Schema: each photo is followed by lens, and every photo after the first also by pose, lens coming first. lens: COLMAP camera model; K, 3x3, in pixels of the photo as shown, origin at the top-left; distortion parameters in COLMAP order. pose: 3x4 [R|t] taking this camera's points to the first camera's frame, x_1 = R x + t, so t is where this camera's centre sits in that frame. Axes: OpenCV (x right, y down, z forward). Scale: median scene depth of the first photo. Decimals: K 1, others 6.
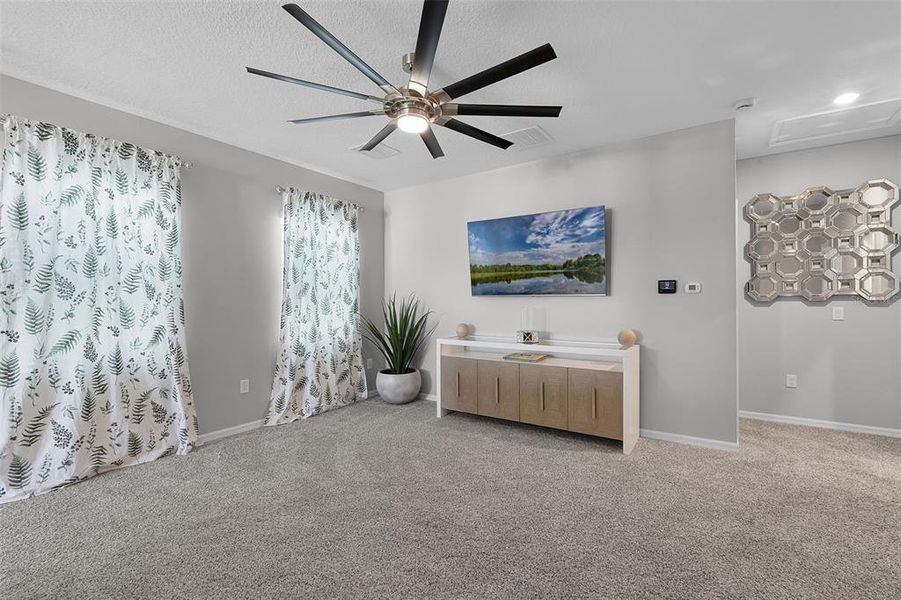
lens RADIAL K [[407.0, 0, 430.9], [0, 407.0, 291.9], [0, 0, 1]] dist [-0.000811, -0.000546]
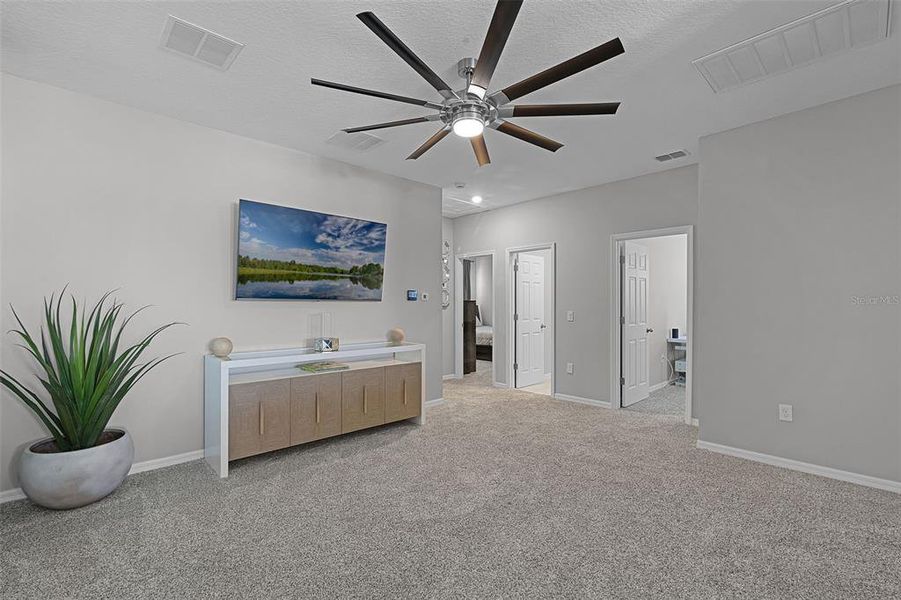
lens RADIAL K [[406.1, 0, 450.5], [0, 406.1, 300.0], [0, 0, 1]] dist [-0.003313, -0.000553]
pose [[0.245102, 0.009143, 0.969454, -0.621866], [-0.020068, 0.999789, -0.004356, 0.008067], [-0.969290, -0.018388, 0.245234, 0.519927]]
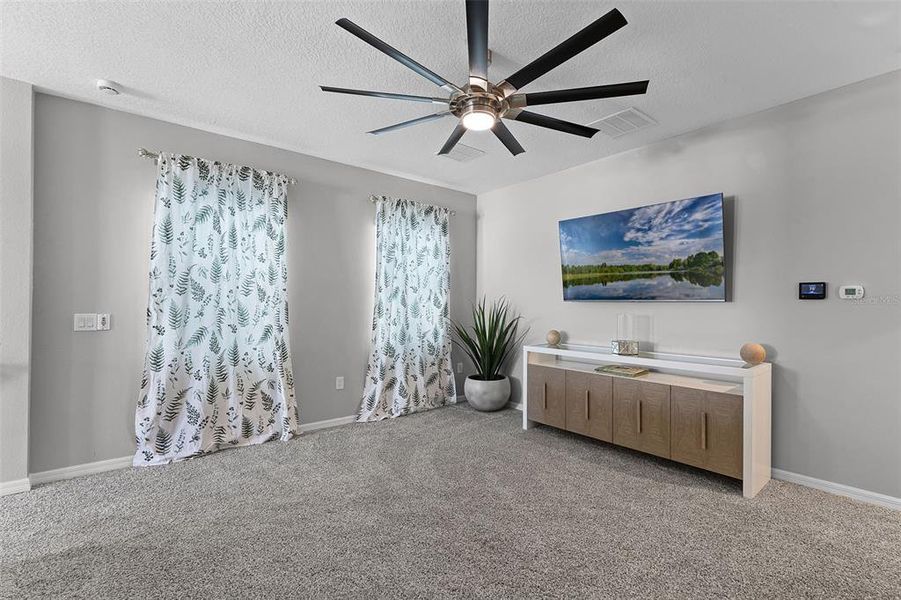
lens RADIAL K [[407.0, 0, 430.9], [0, 407.0, 291.9], [0, 0, 1]] dist [-0.000811, -0.000546]
pose [[0.959629, 0.001455, -0.281264, 0.086632], [-0.004193, 0.999950, -0.009131, -0.000037], [0.281237, 0.009942, 0.959587, 0.036909]]
